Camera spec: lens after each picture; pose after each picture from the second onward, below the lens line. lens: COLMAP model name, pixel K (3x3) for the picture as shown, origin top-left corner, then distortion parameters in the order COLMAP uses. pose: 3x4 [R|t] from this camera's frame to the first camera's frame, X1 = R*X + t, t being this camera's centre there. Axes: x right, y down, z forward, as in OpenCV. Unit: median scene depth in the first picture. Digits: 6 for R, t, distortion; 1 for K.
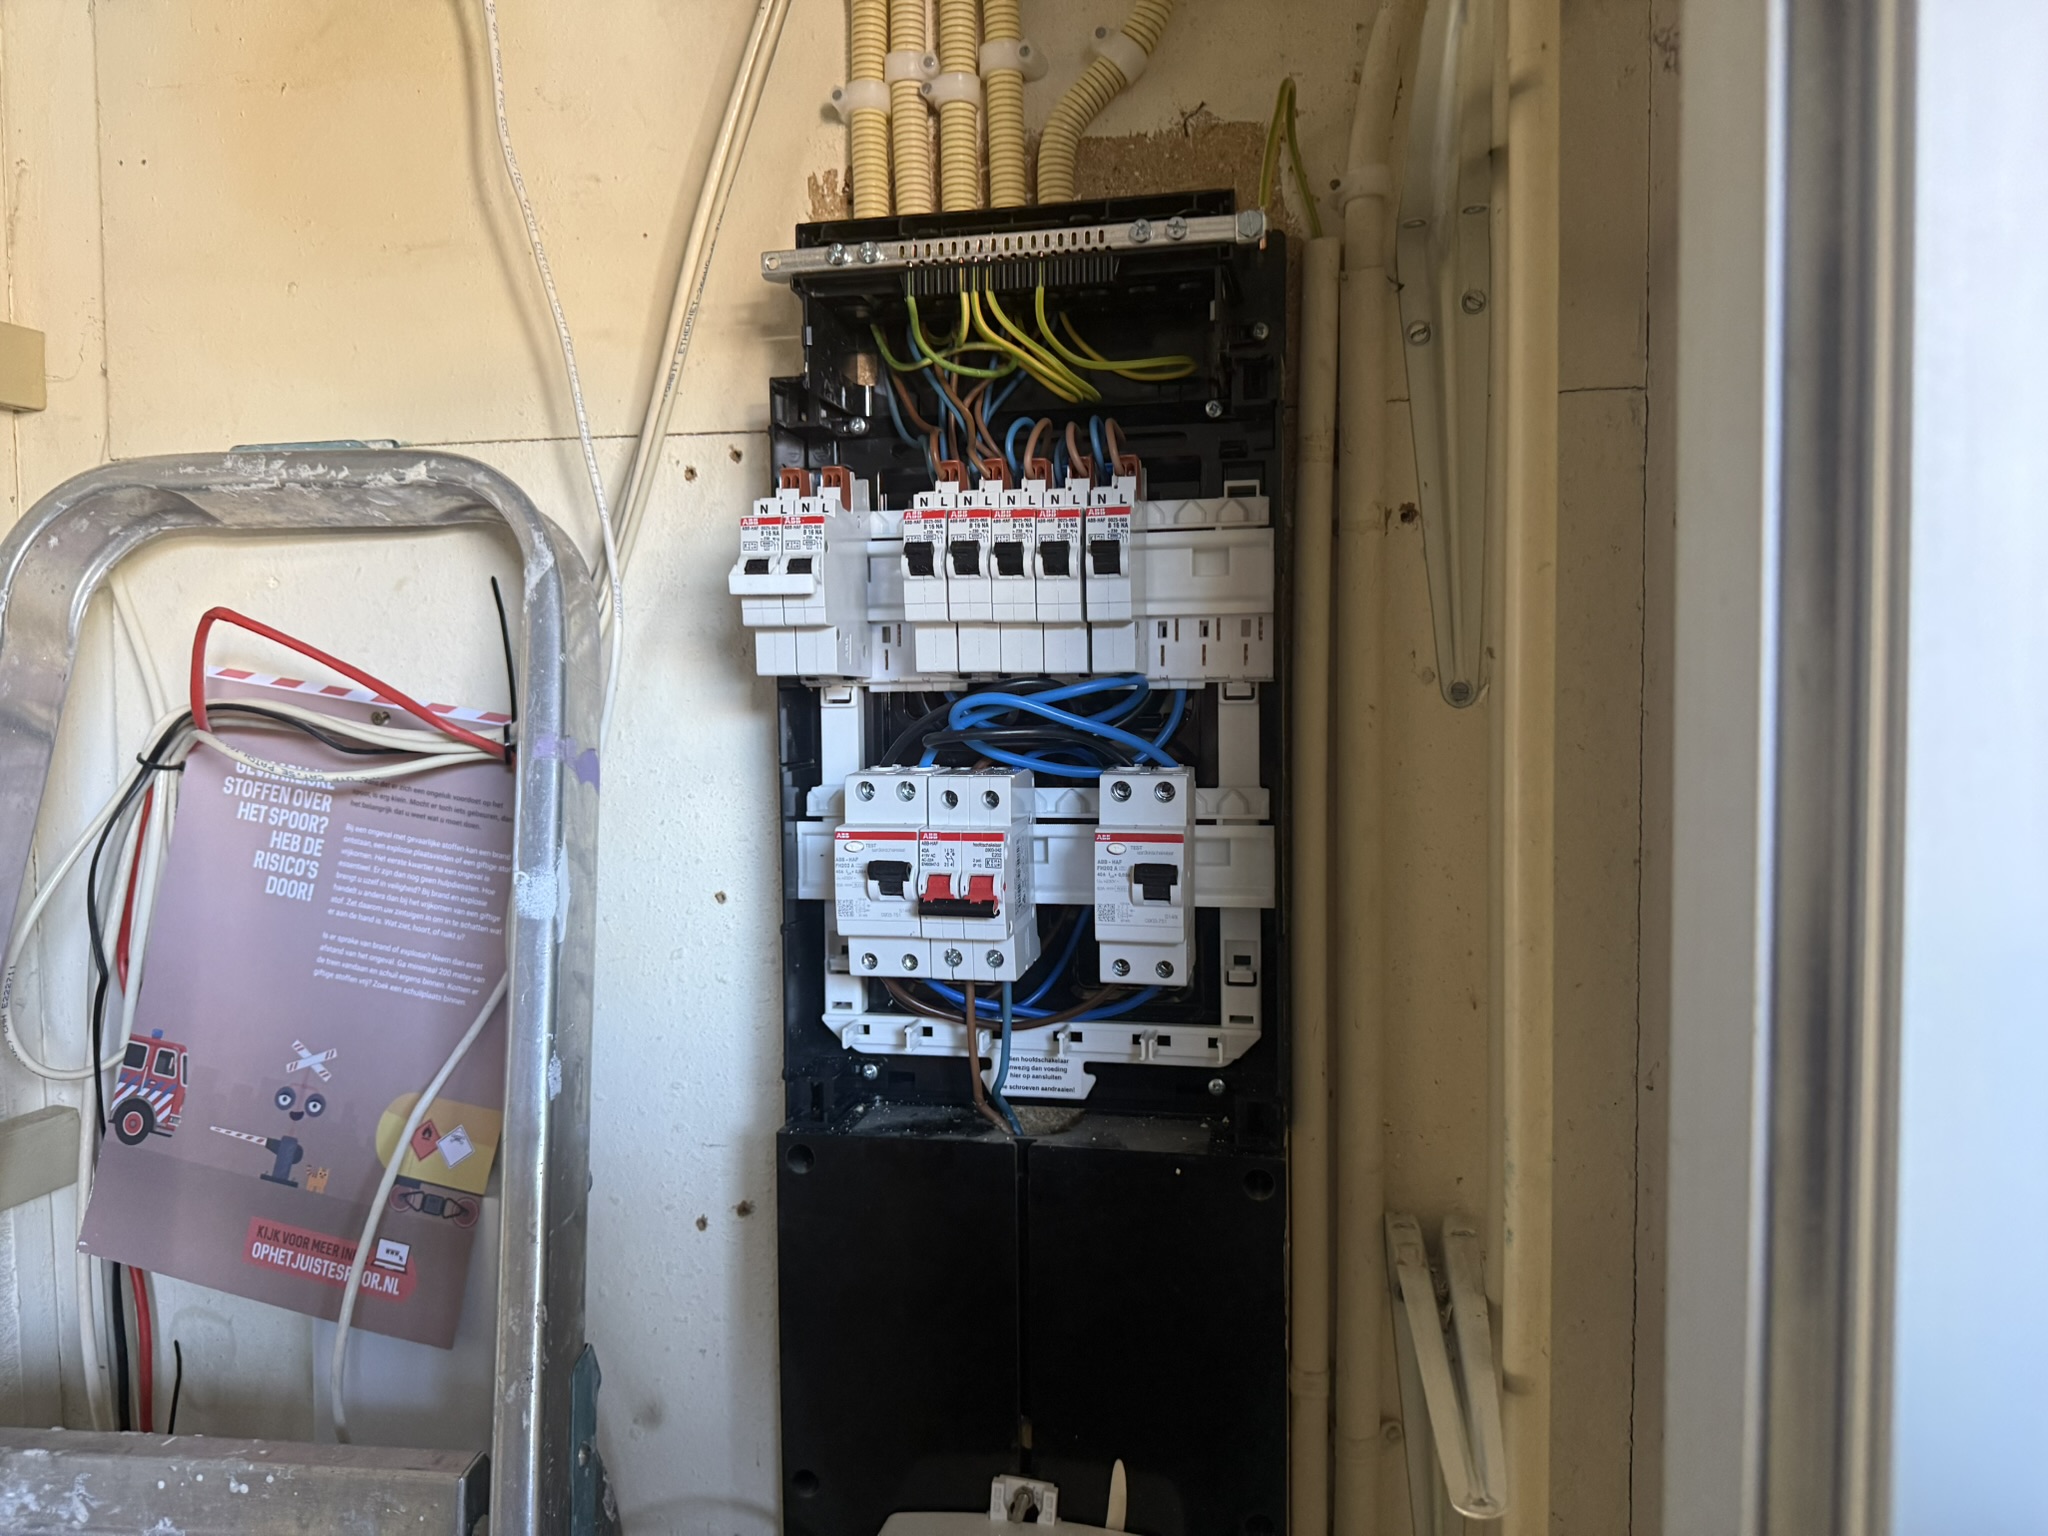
lens RADIAL K [[1420.2, 0, 1024.0], [0, 1420.2, 768.0], [0, 0, 1]] dist [0.033331, -0.002272]
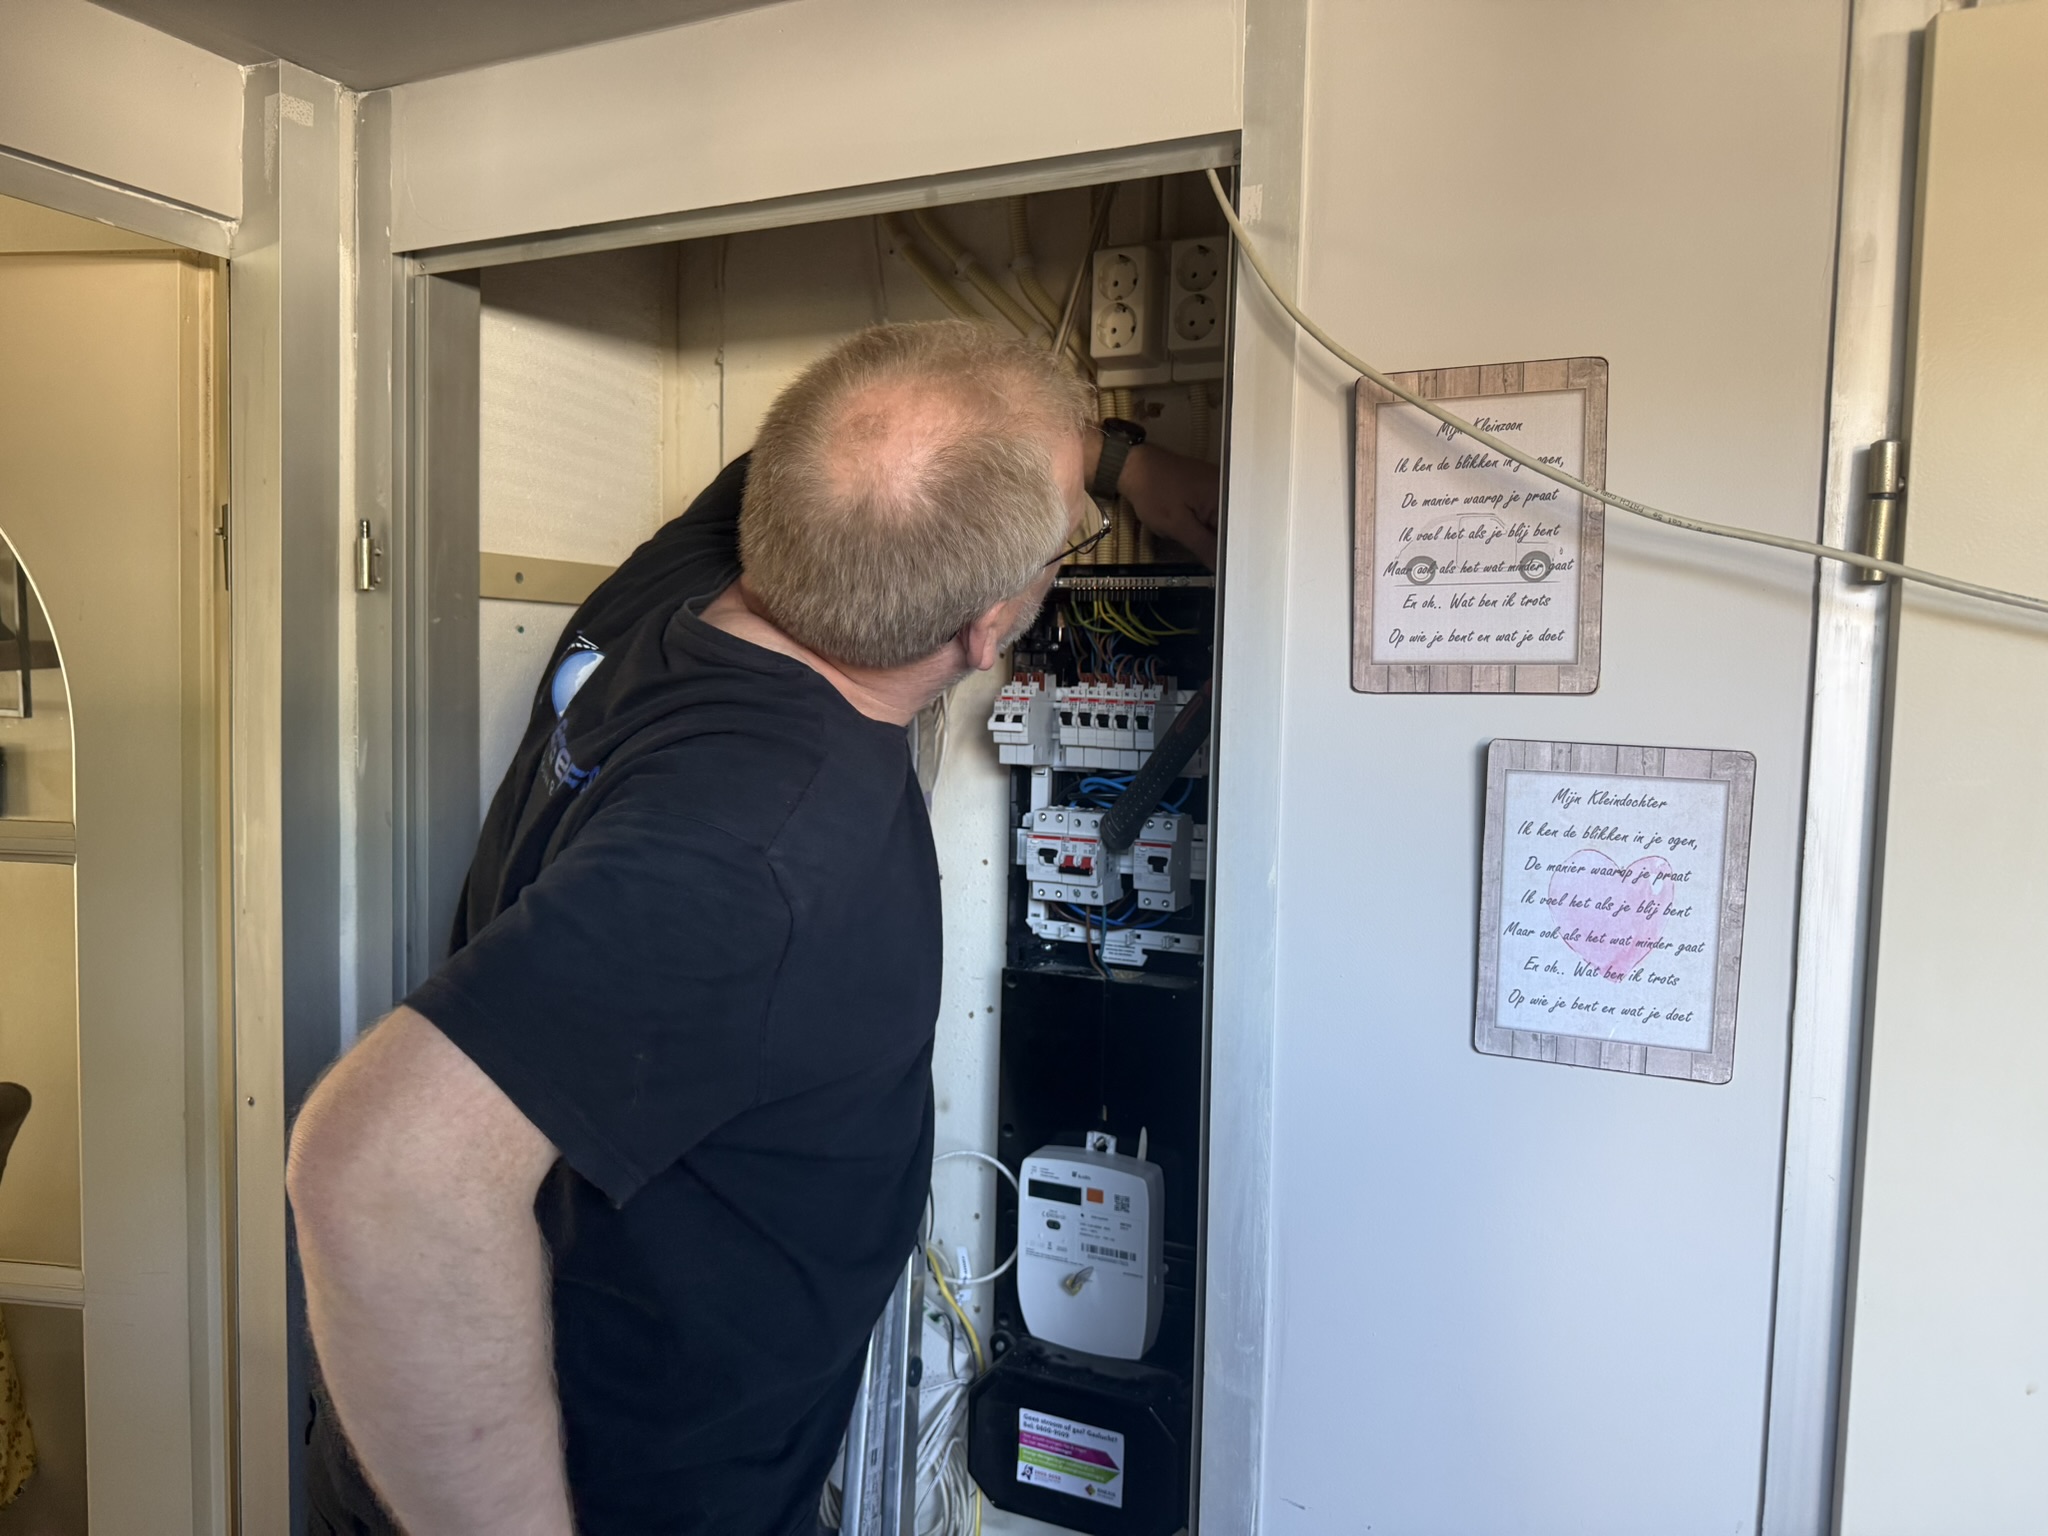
lens RADIAL K [[1420.2, 0, 1024.0], [0, 1420.2, 768.0], [0, 0, 1]] dist [0.033331, -0.002272]
pose [[0.966830, 0.045938, -0.251256, 0.419106], [-0.046737, 0.998903, 0.002793, -0.066173], [0.251108, 0.009043, 0.967917, -1.183104]]
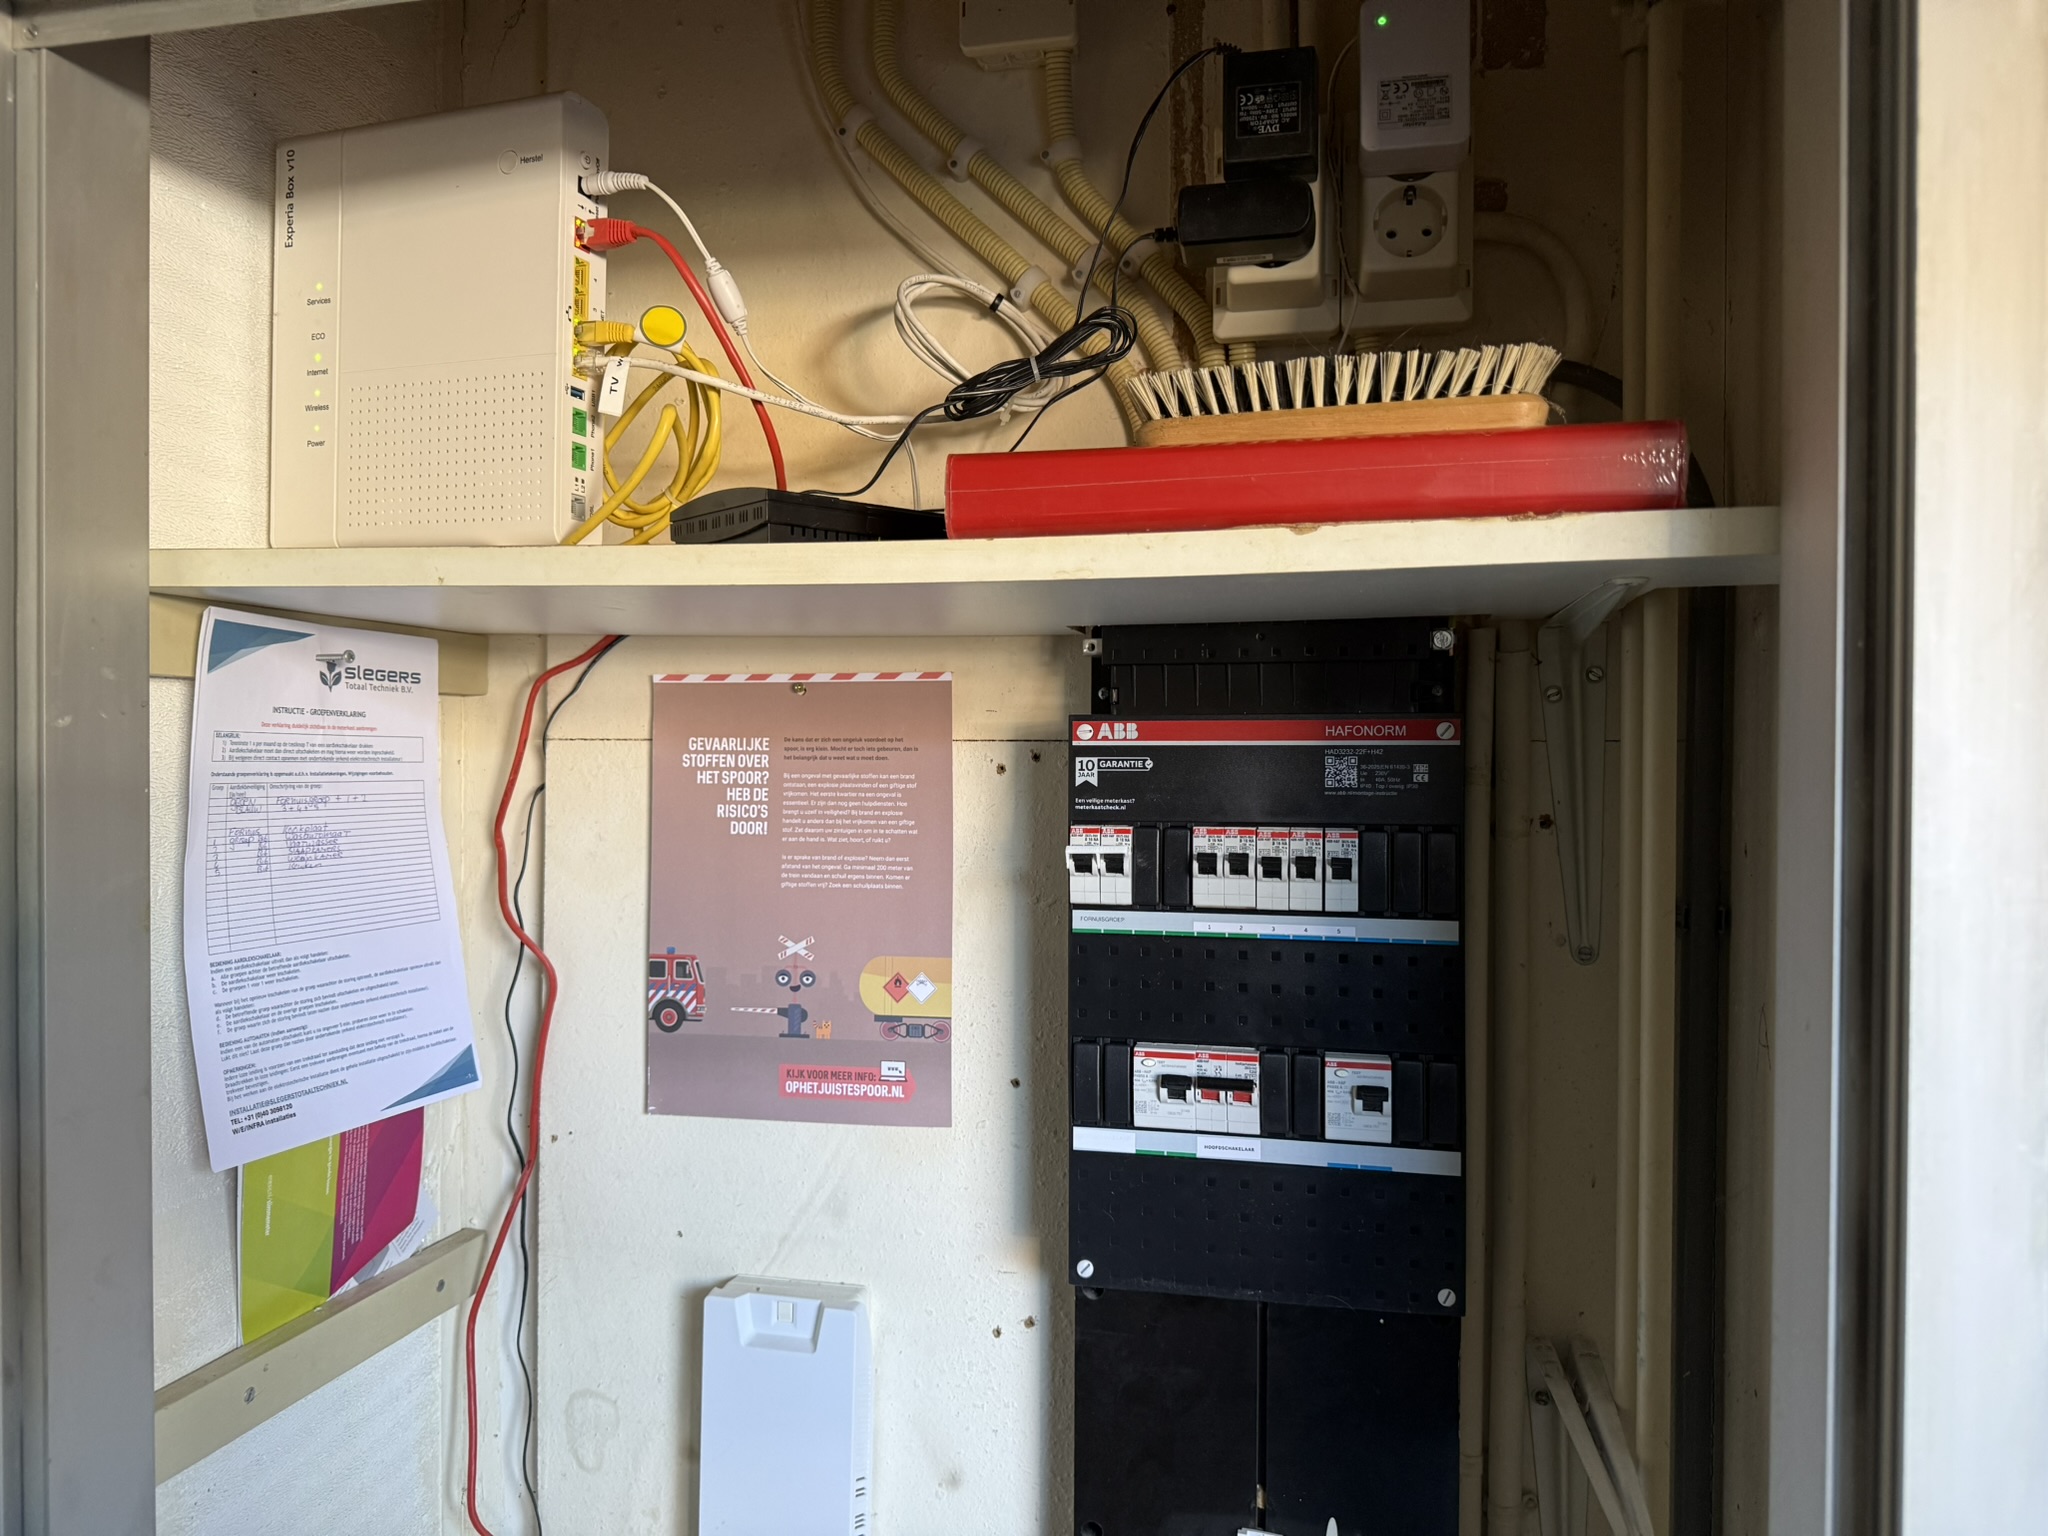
lens RADIAL K [[1442.6, 0, 966.3], [0, 1442.6, 778.0], [0, 0, 1]] dist [-0.007032, -0.000300]
pose [[0.999441, 0.011300, -0.031466, -0.249897], [-0.012644, 0.999003, -0.042826, -0.157713], [0.030951, 0.043200, 0.998587, -0.412231]]
